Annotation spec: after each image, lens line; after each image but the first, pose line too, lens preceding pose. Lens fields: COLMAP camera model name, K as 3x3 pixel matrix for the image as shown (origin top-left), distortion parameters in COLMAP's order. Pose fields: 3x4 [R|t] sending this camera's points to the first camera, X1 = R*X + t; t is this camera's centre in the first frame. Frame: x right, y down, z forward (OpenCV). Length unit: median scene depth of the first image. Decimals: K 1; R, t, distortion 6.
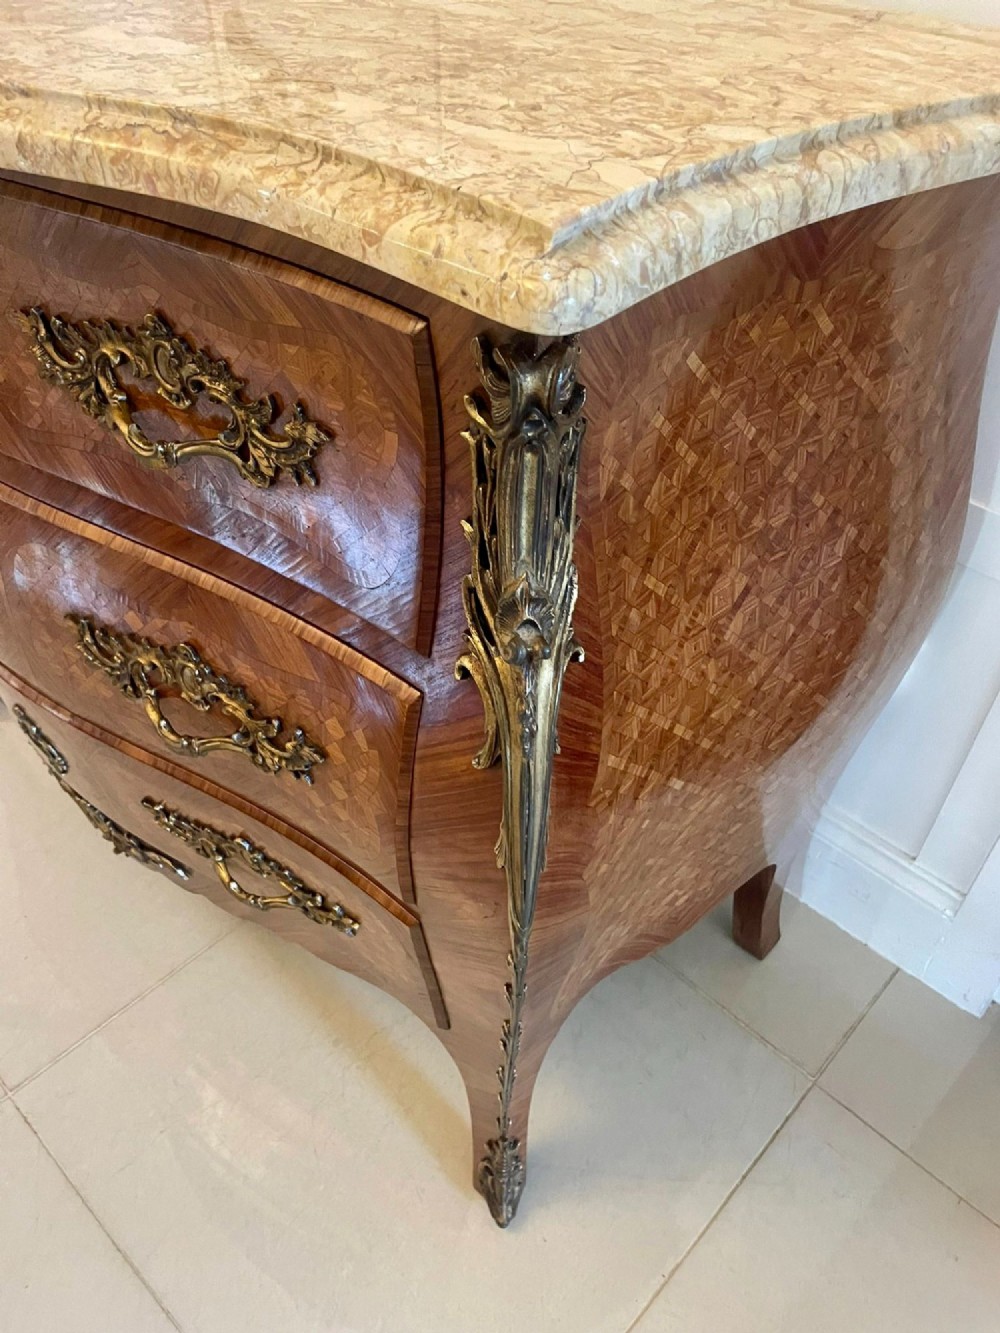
lens RADIAL K [[1020.5, 0, 516.5], [0, 1020.5, 665.0], [0, 0, 1]] dist [0.093244, -0.132093]
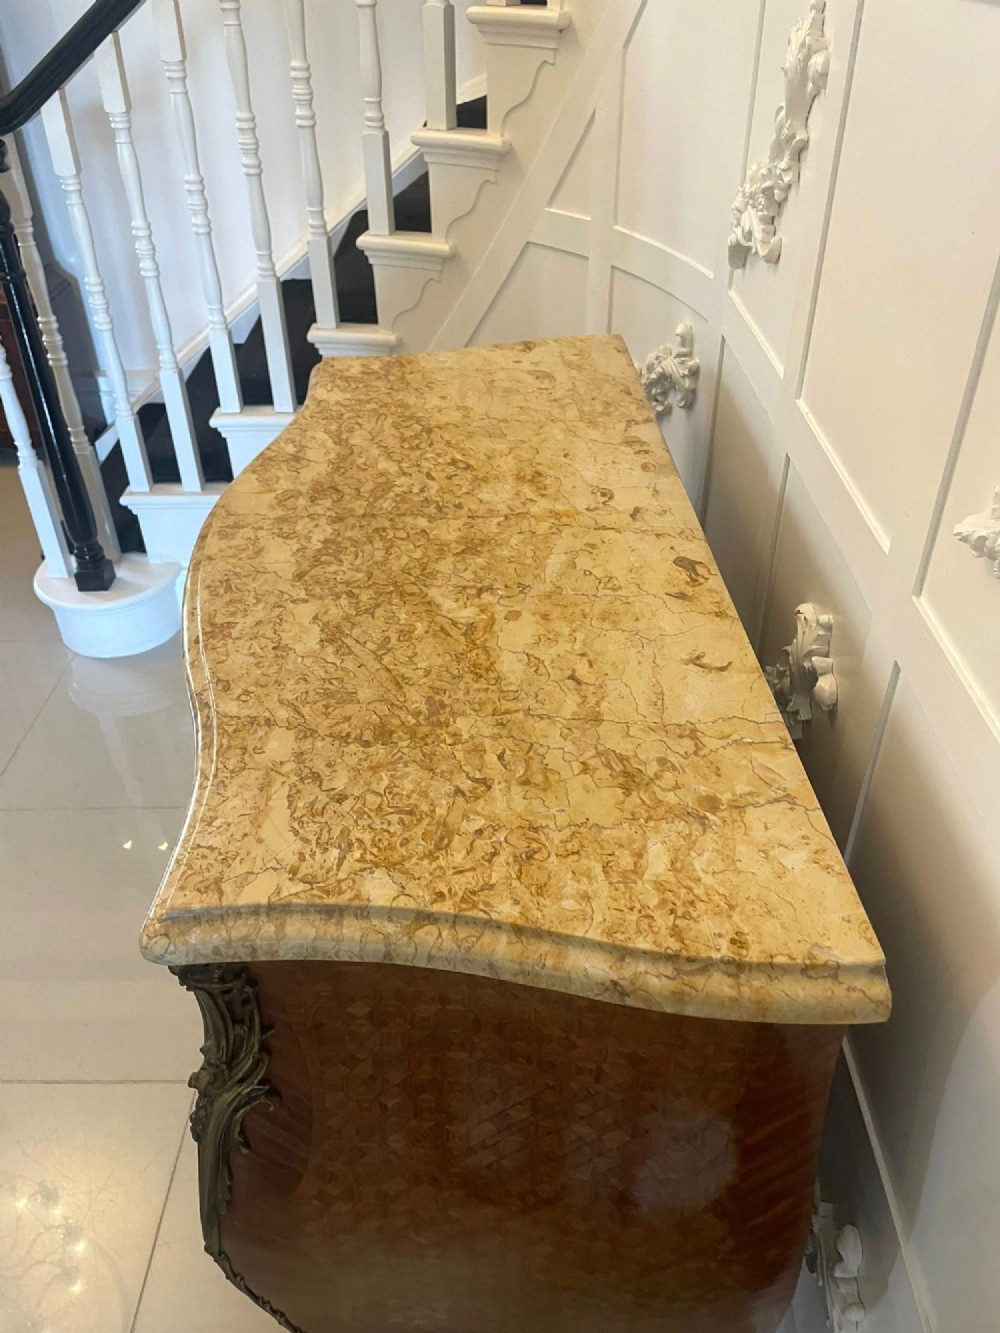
lens RADIAL K [[1020.5, 0, 487.9], [0, 1020.5, 647.0], [0, 0, 1]] dist [0.093244, -0.132093]
pose [[0.666673, 0.398494, -0.629880, 0.894650], [-0.474590, 0.878578, 0.053521, -0.774135], [0.574727, 0.263254, 0.774846, -0.146065]]
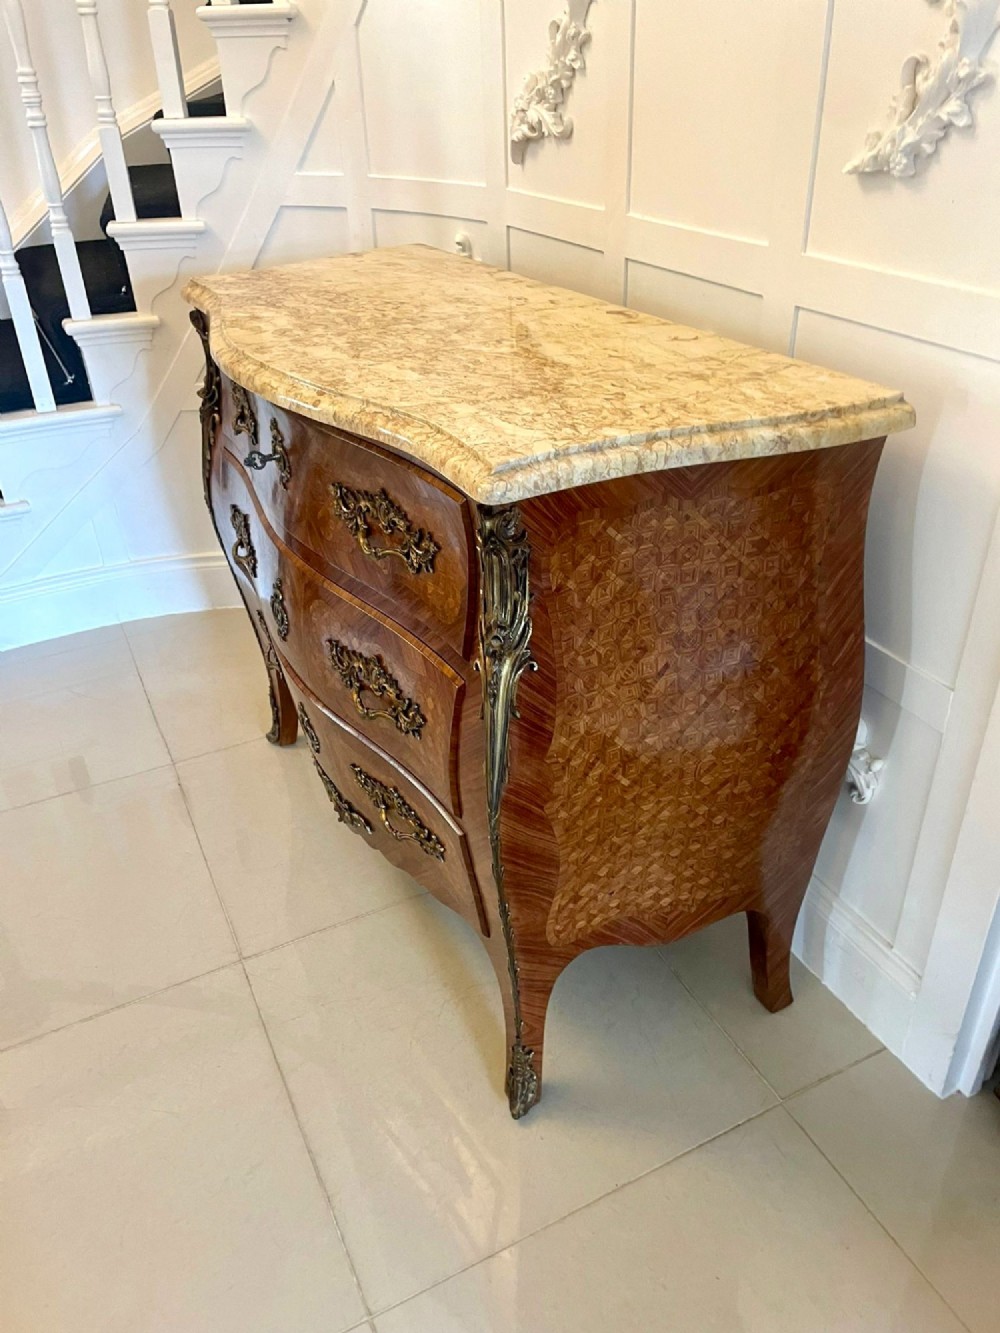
lens RADIAL K [[1020.5, 0, 507.9], [0, 1020.5, 650.9], [0, 0, 1]] dist [0.093244, -0.132093]
pose [[0.937134, 0.130757, -0.323547, 0.609123], [-0.193745, 0.966080, -0.170742, 0.288770], [0.290247, 0.222694, 0.930680, -0.804932]]
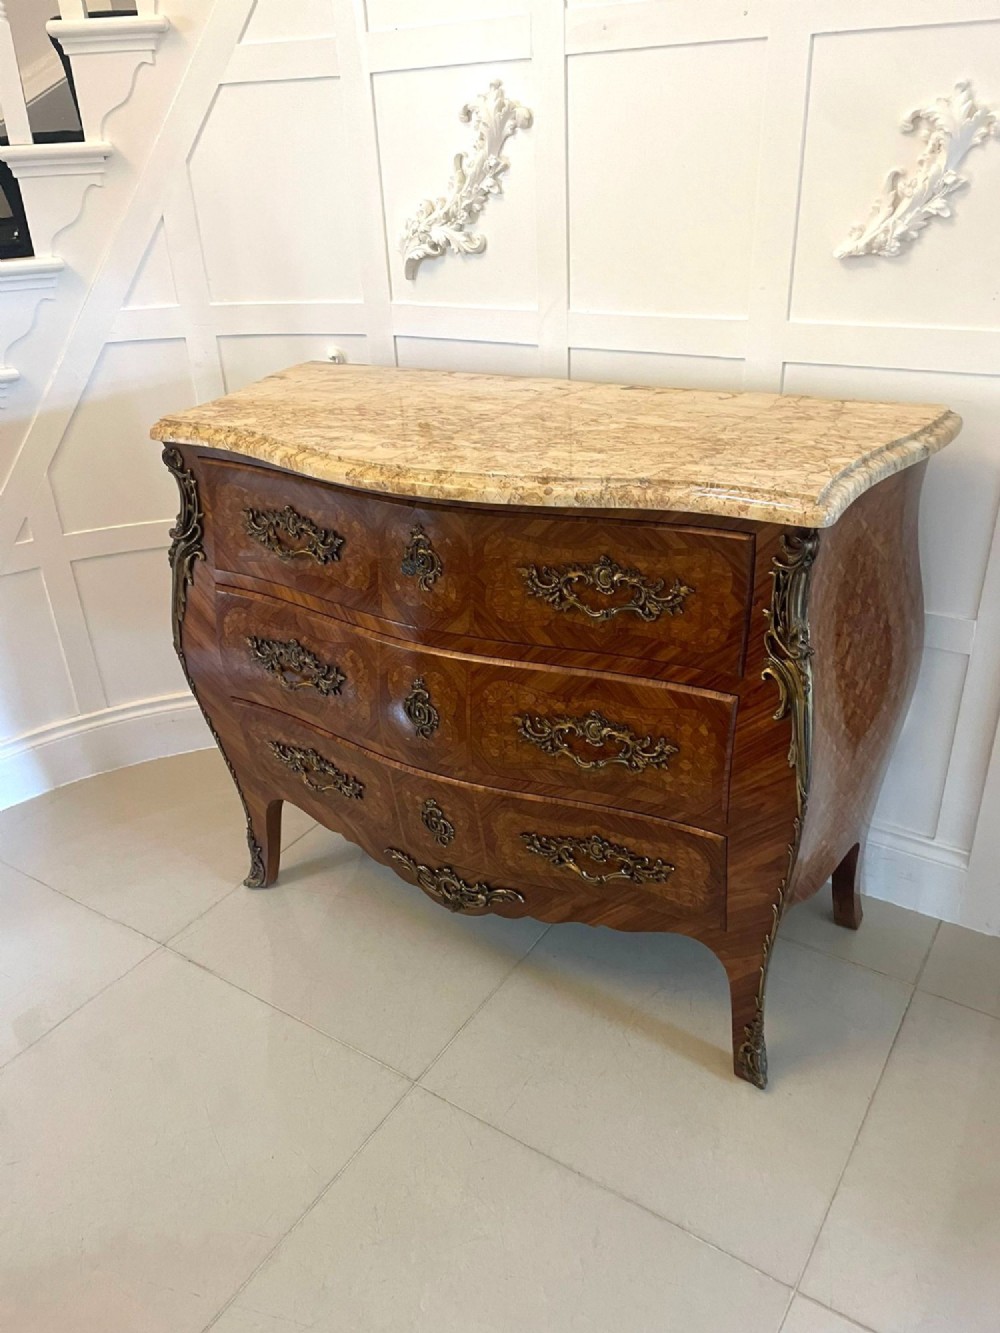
lens RADIAL K [[1020.5, 0, 491.9], [0, 1020.5, 656.4], [0, 0, 1]] dist [0.093244, -0.132093]
pose [[0.983142, -0.141954, 0.115241, -0.880064], [0.167793, 0.950865, -0.260193, 0.443377], [-0.072643, 0.275143, 0.958655, -1.157922]]
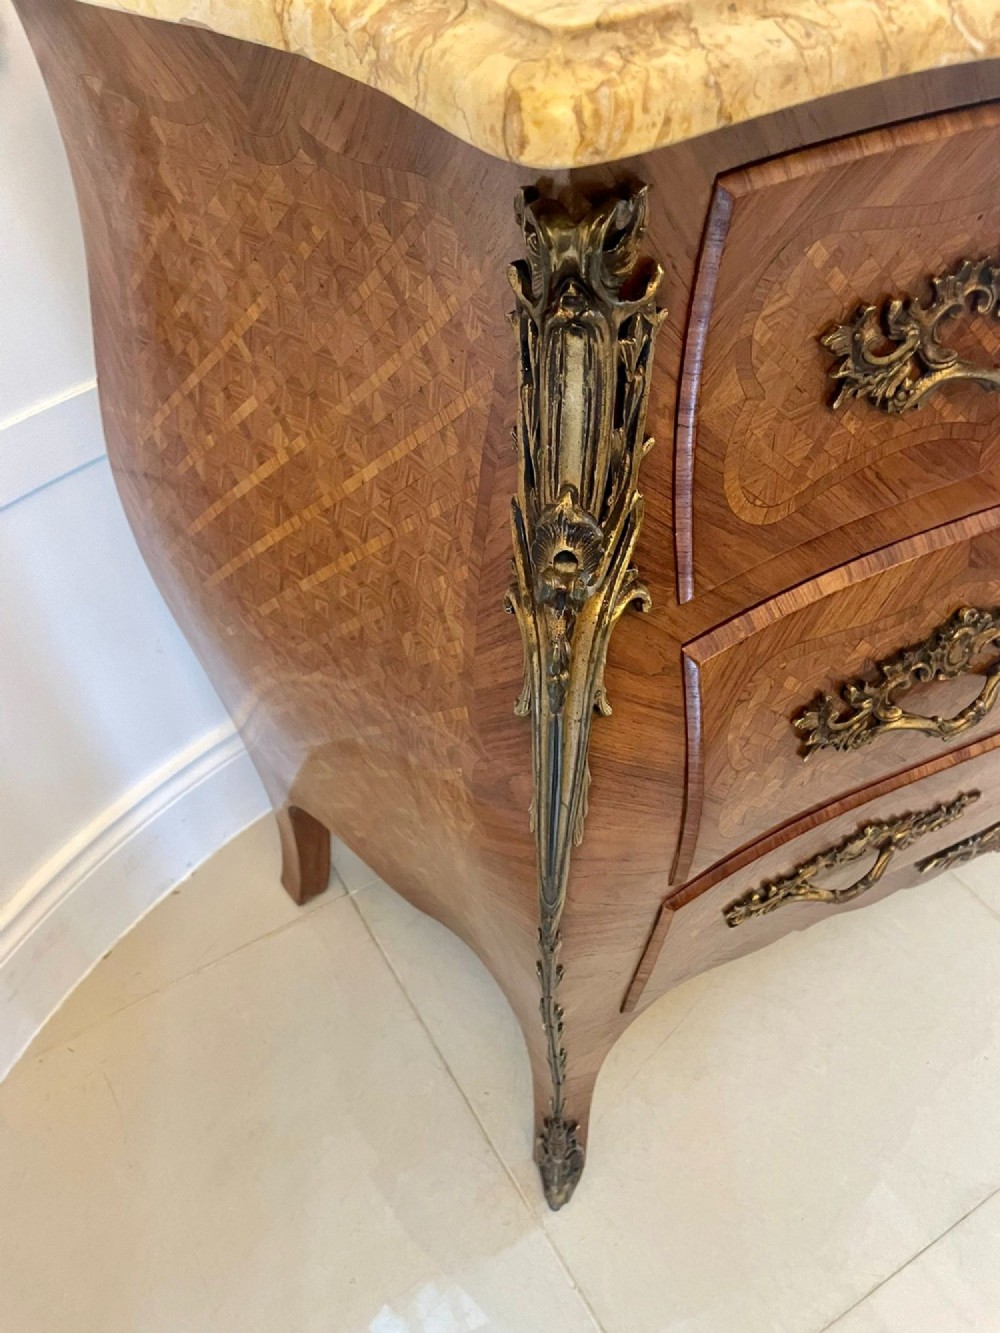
lens RADIAL K [[1020.5, 0, 503.7], [0, 1020.5, 664.4], [0, 0, 1]] dist [0.093244, -0.132093]
pose [[0.266045, -0.704146, 0.658330, -1.918821], [0.674235, 0.624020, 0.394976, -1.113572], [-0.688932, 0.338788, 0.640777, 1.280703]]
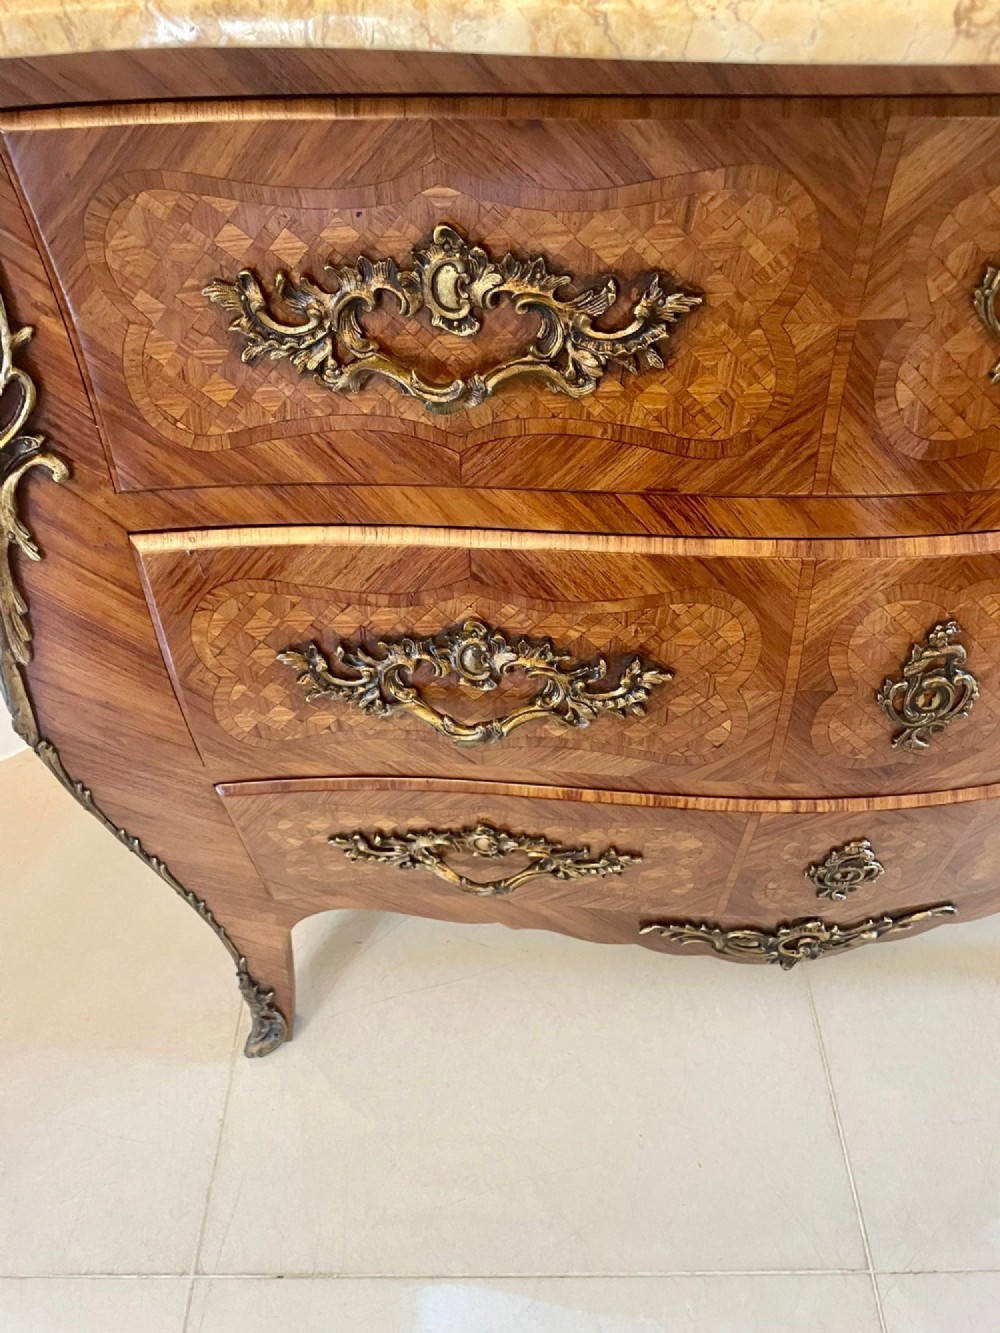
lens RADIAL K [[1020.5, 0, 495.0], [0, 1020.5, 673.2], [0, 0, 1]] dist [0.093244, -0.132093]
pose [[0.728727, -0.528156, 0.435900, -1.548200], [0.502927, 0.844779, 0.182791, -0.567429], [-0.464781, 0.086021, 0.881237, 0.683598]]
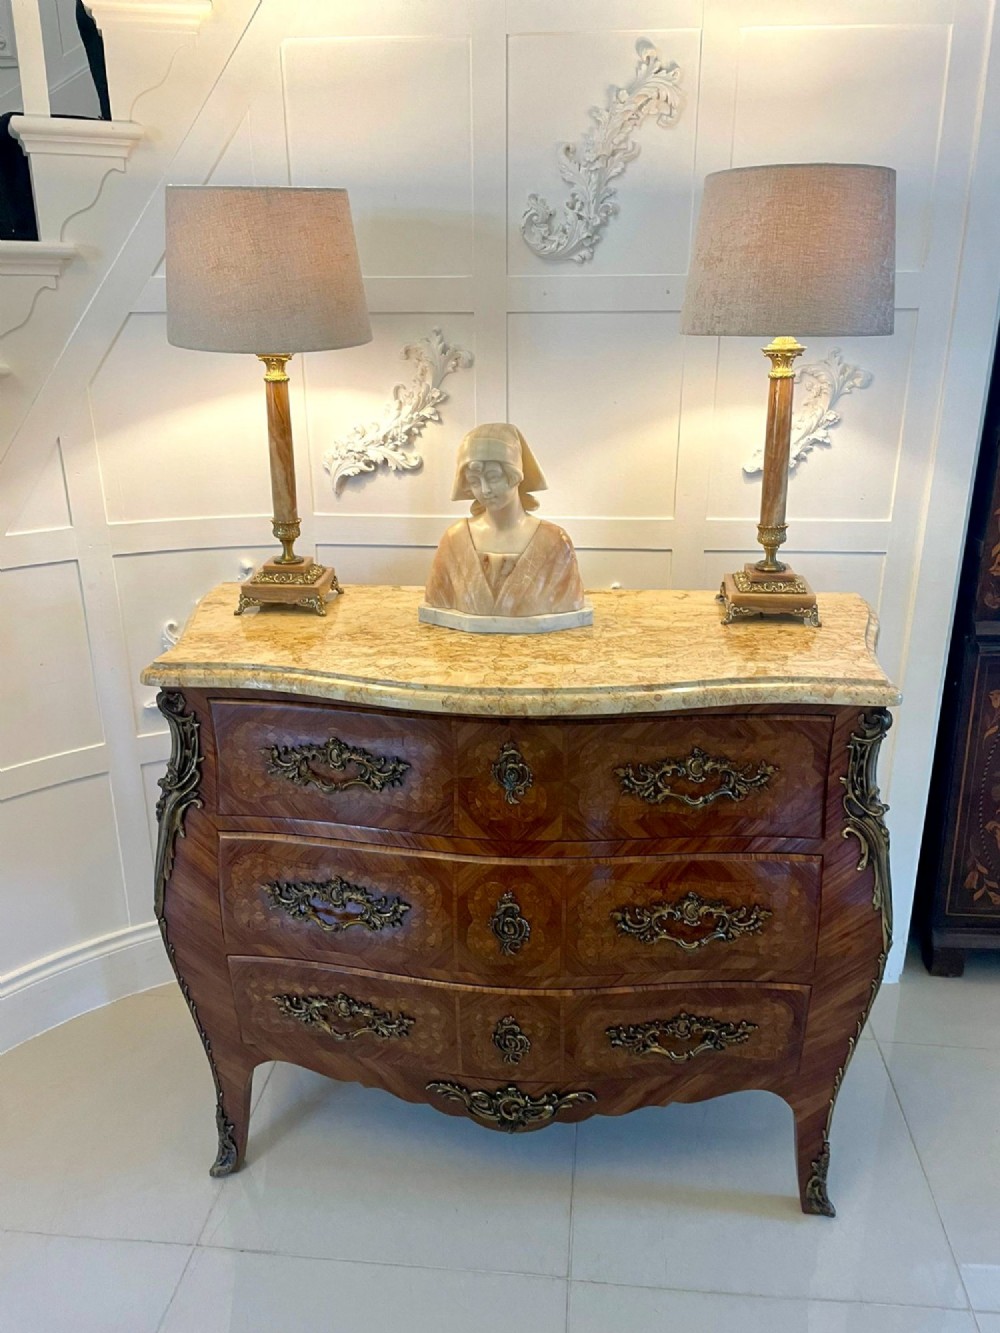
lens RADIAL K [[1048.9, 0, 502.9], [0, 1048.9, 648.2], [0, 0, 1]] dist [0.082298, -0.110905]
pose [[0.822035, -0.213323, 0.527969, -2.055107], [0.405258, 0.870508, -0.279253, -0.008636], [-0.400030, 0.443520, 0.802039, -1.048225]]
